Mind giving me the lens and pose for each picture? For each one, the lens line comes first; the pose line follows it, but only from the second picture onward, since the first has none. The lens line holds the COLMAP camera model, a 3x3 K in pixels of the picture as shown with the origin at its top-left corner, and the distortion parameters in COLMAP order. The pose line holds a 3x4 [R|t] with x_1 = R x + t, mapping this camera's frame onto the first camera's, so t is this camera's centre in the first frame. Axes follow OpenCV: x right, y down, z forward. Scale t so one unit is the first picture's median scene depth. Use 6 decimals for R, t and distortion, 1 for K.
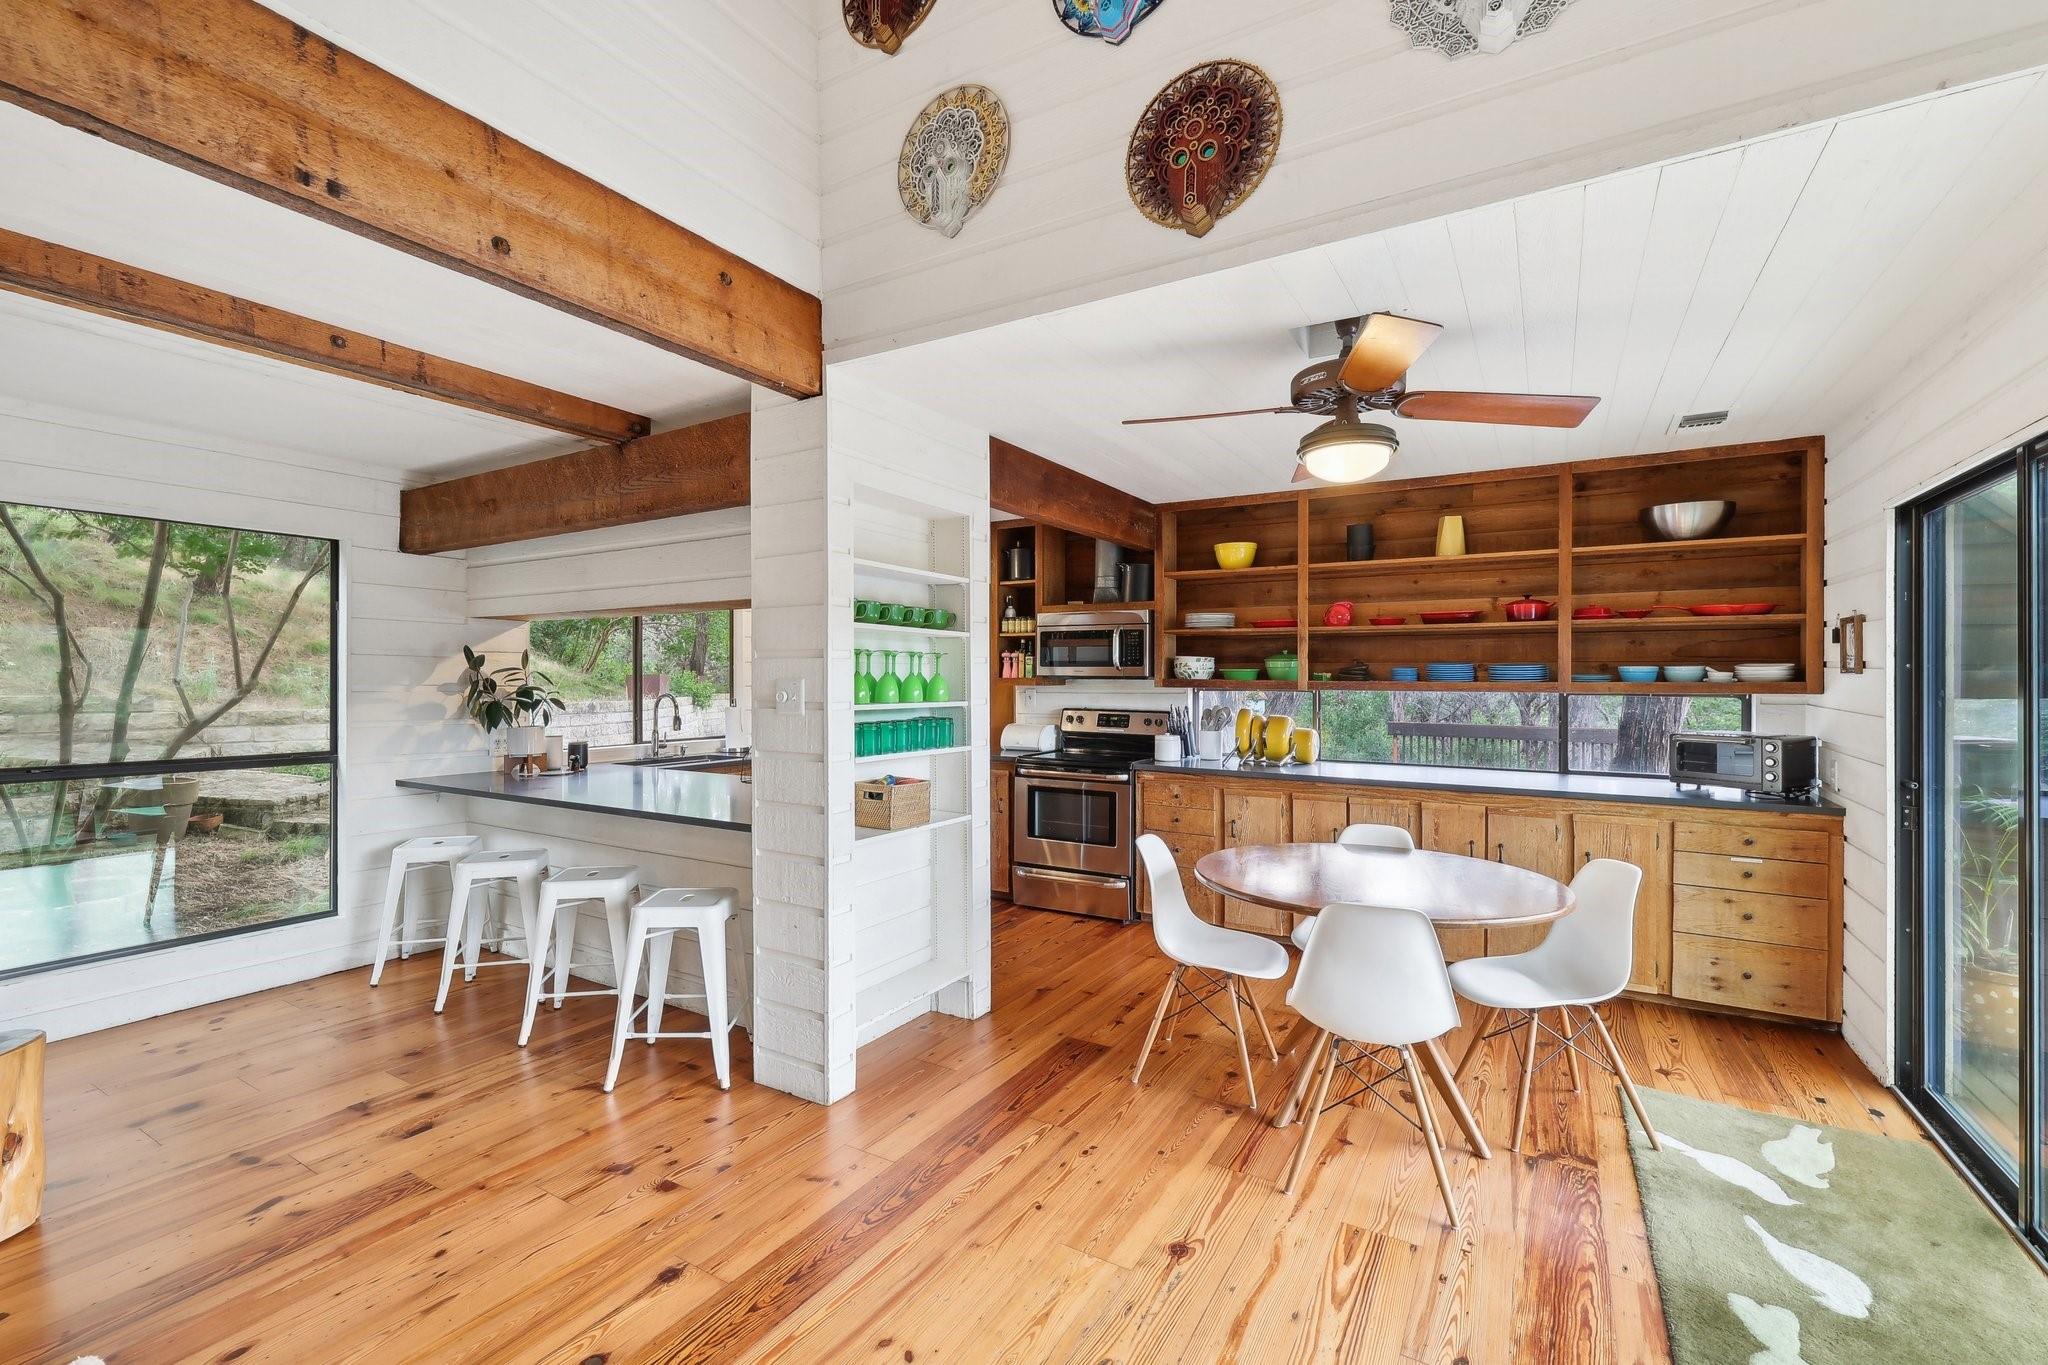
lens RADIAL K [[882.4, 0, 1021.4], [0, 882.4, 682.3], [0, 0, 1]] dist [0.007329, -0.000151]
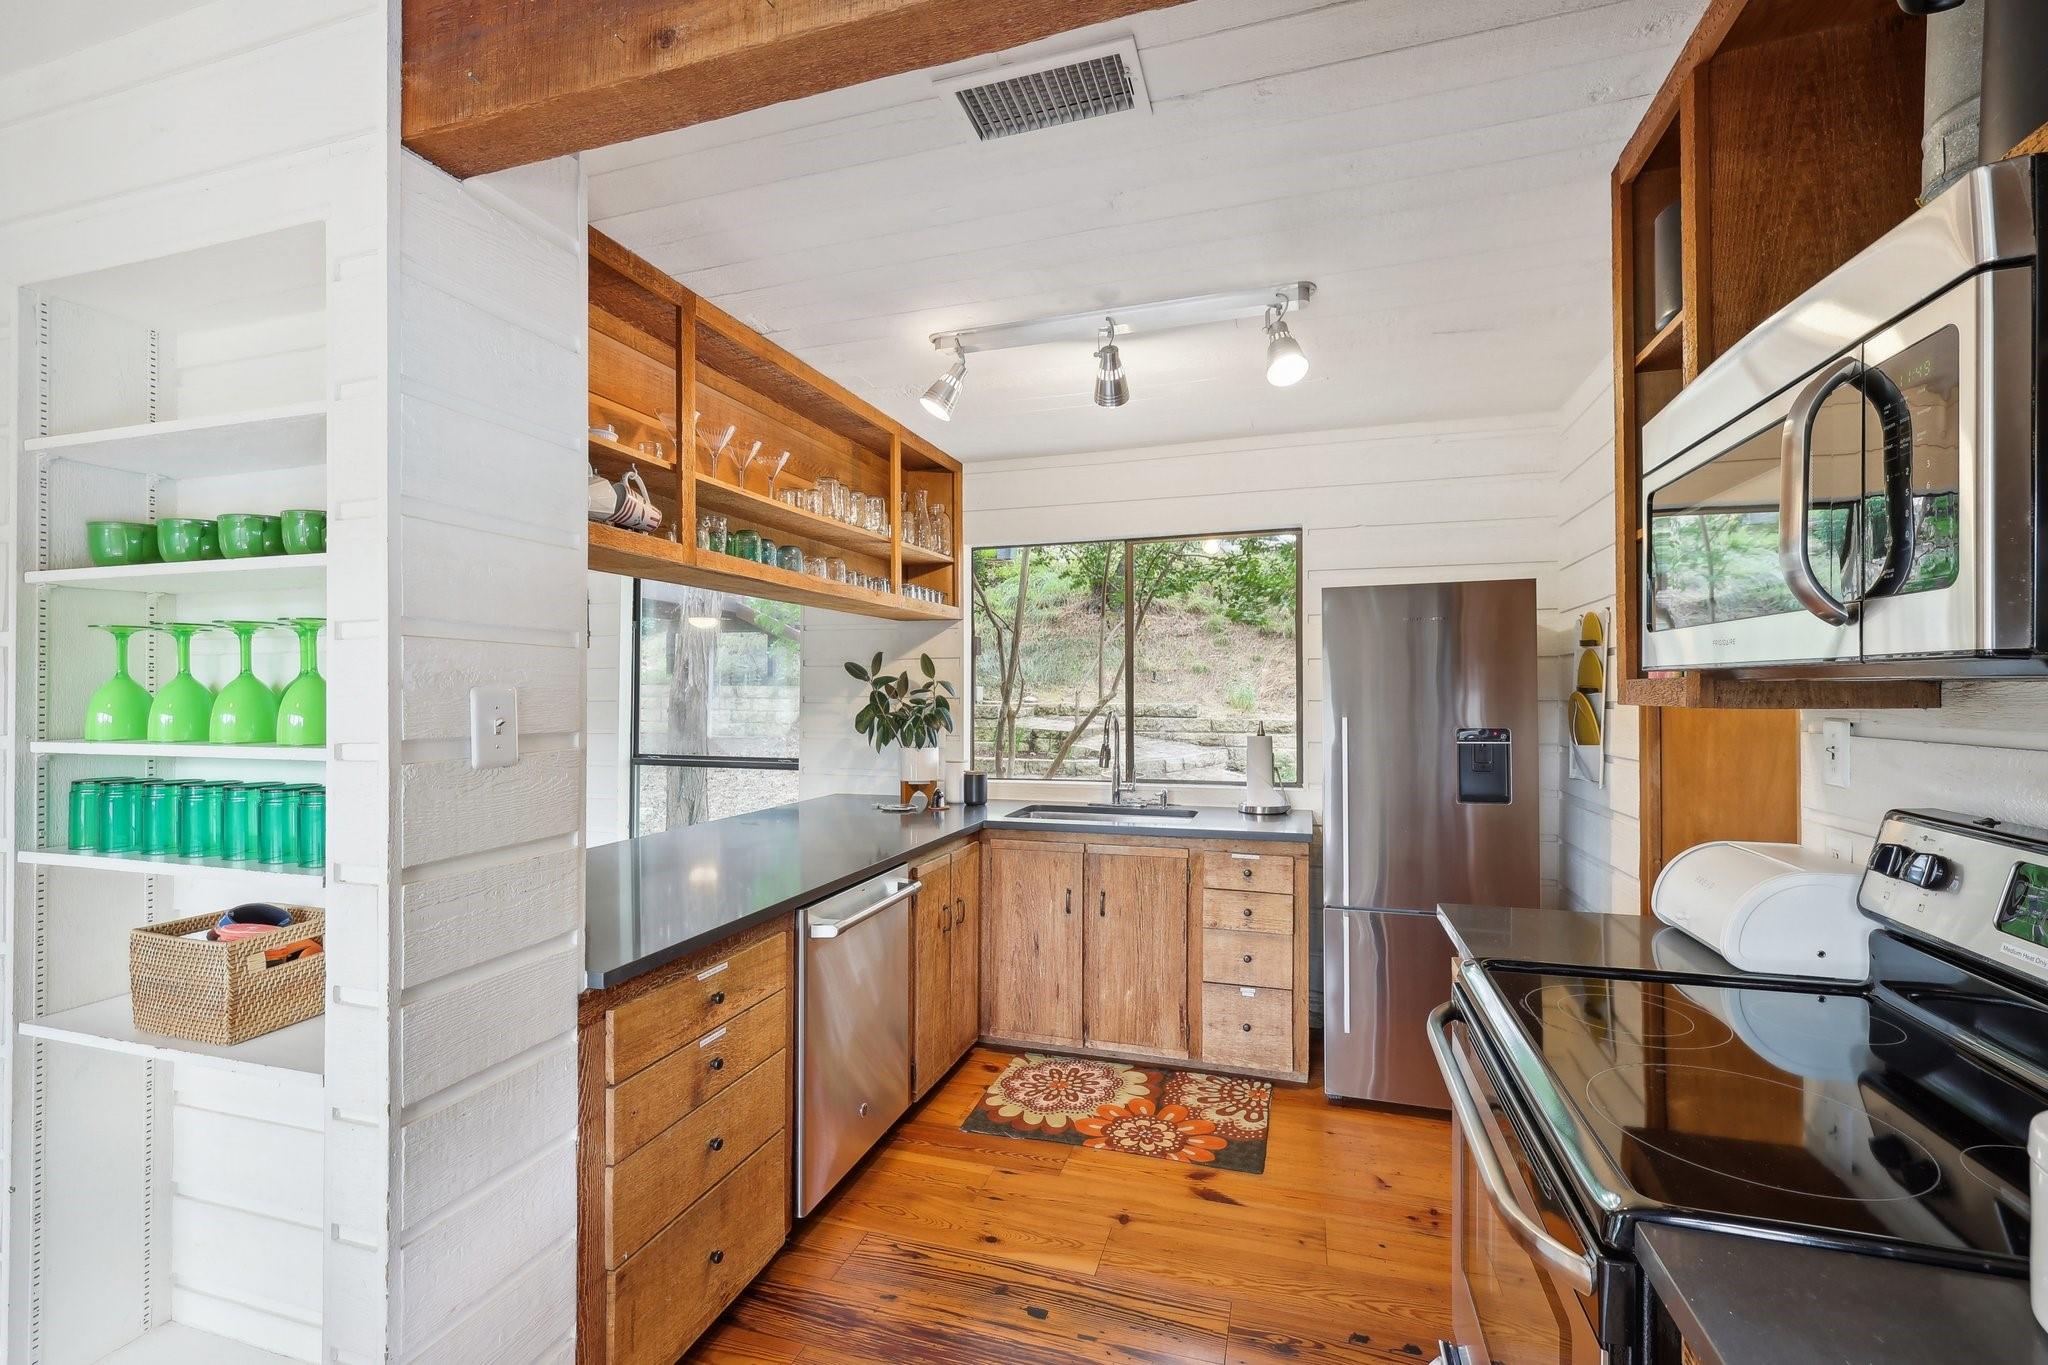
lens RADIAL K [[882.4, 0, 1022.3], [0, 882.4, 689.3], [0, 0, 1]] dist [0.007329, -0.000151]
pose [[0.231712, -0.004525, -0.972774, 0.303374], [0.000124, 0.999989, -0.004623, -0.000431], [0.972784, 0.000951, 0.231710, 1.032285]]
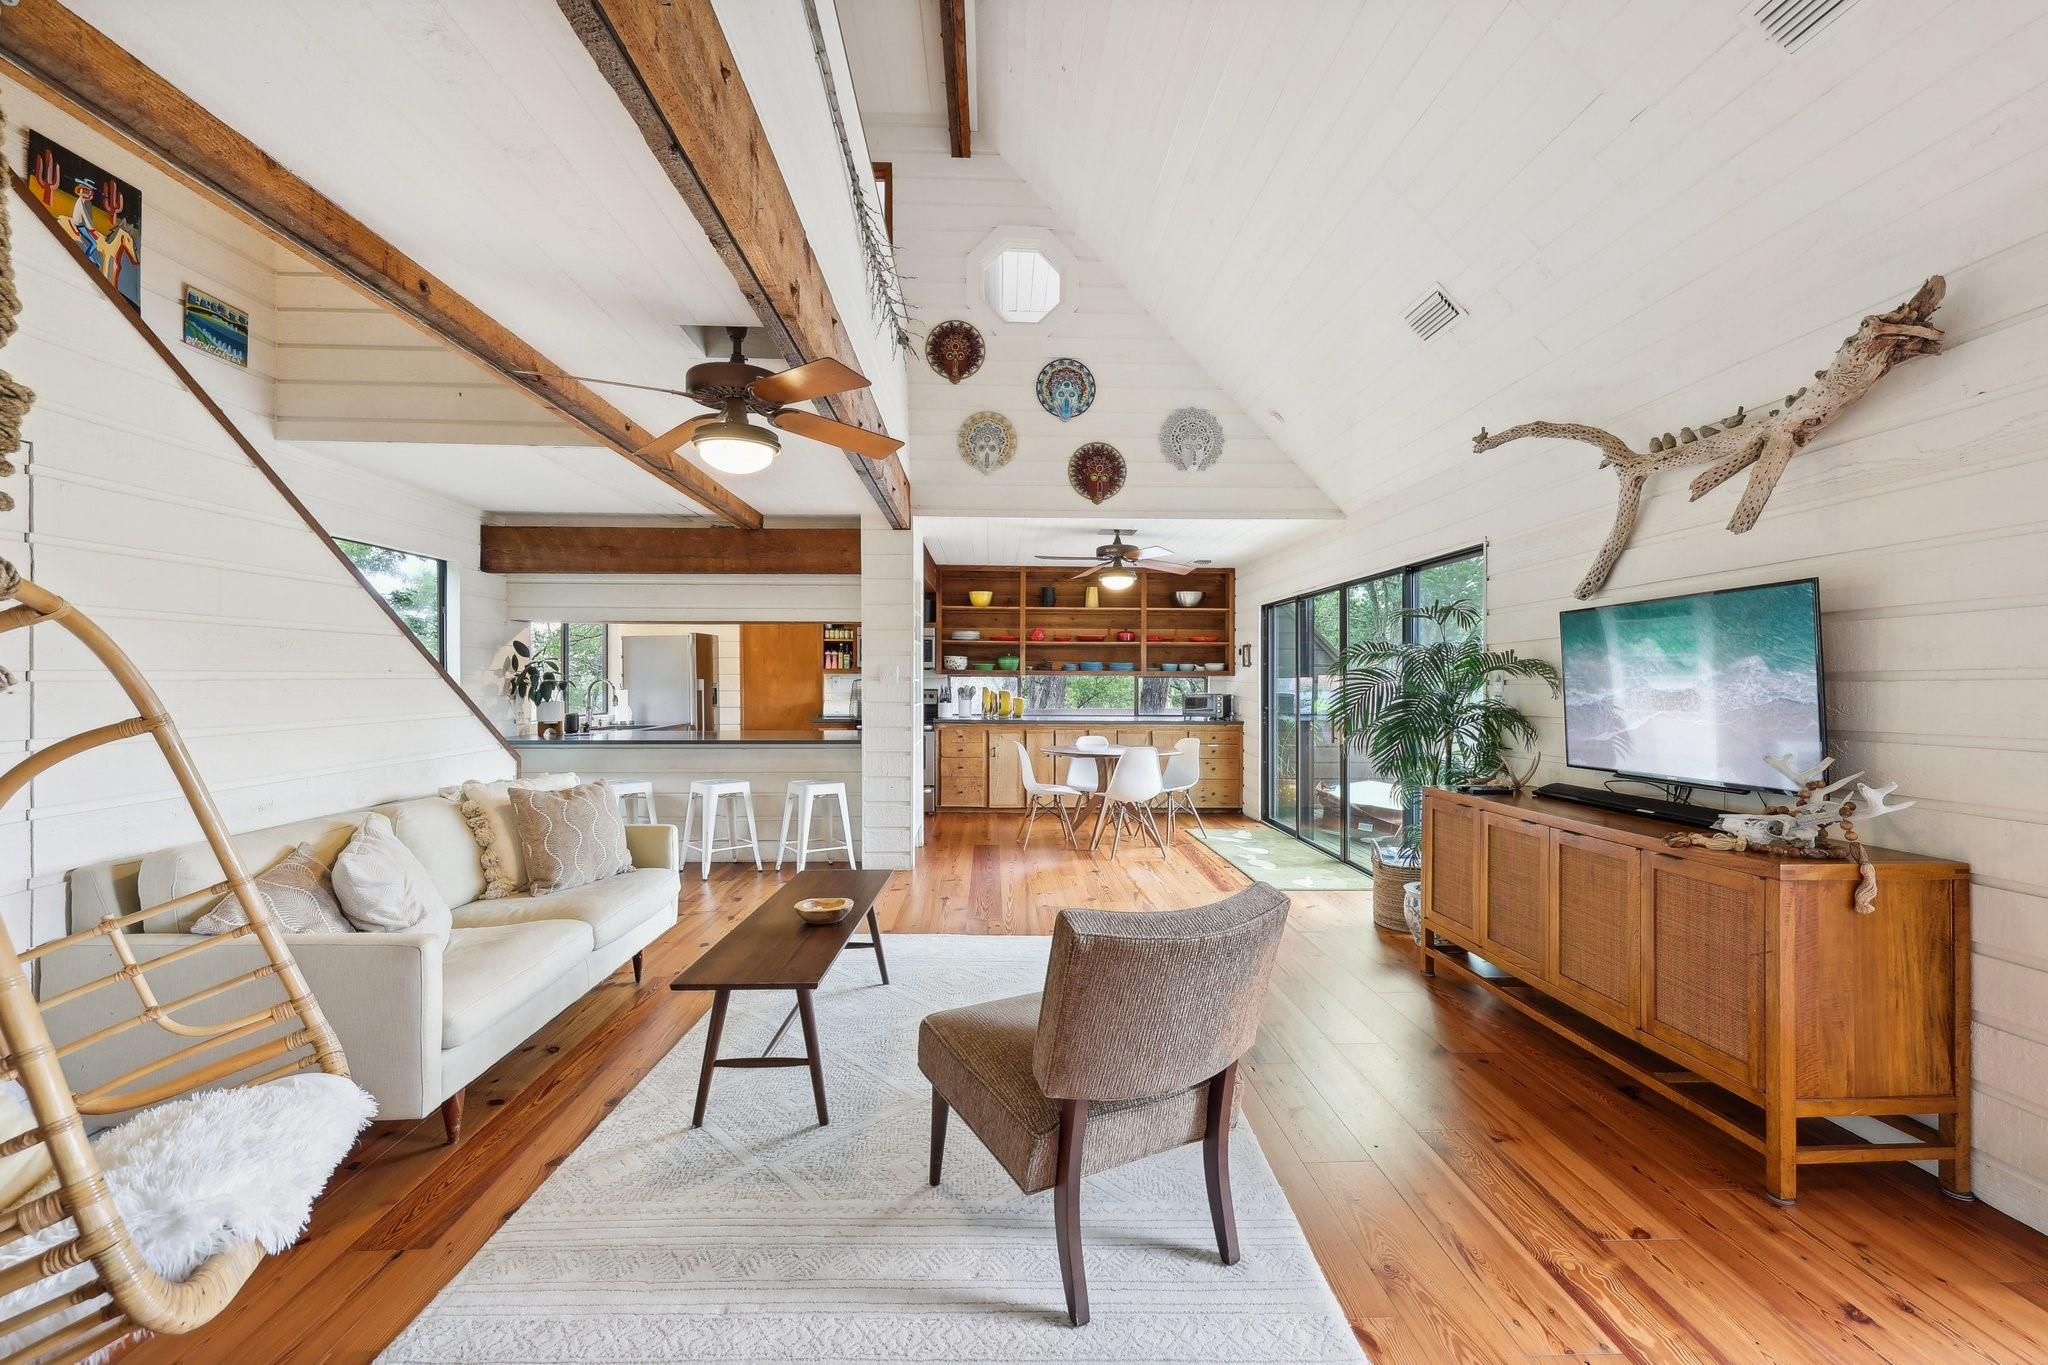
lens RADIAL K [[882.4, 0, 1029.3], [0, 882.4, 680.4], [0, 0, 1]] dist [0.007329, -0.000151]
pose [[0.836682, 0.000212, 0.547689, -0.792241], [0.000736, 0.999999, -0.001512, 0.025600], [-0.547689, 0.001668, 0.836681, -0.631717]]
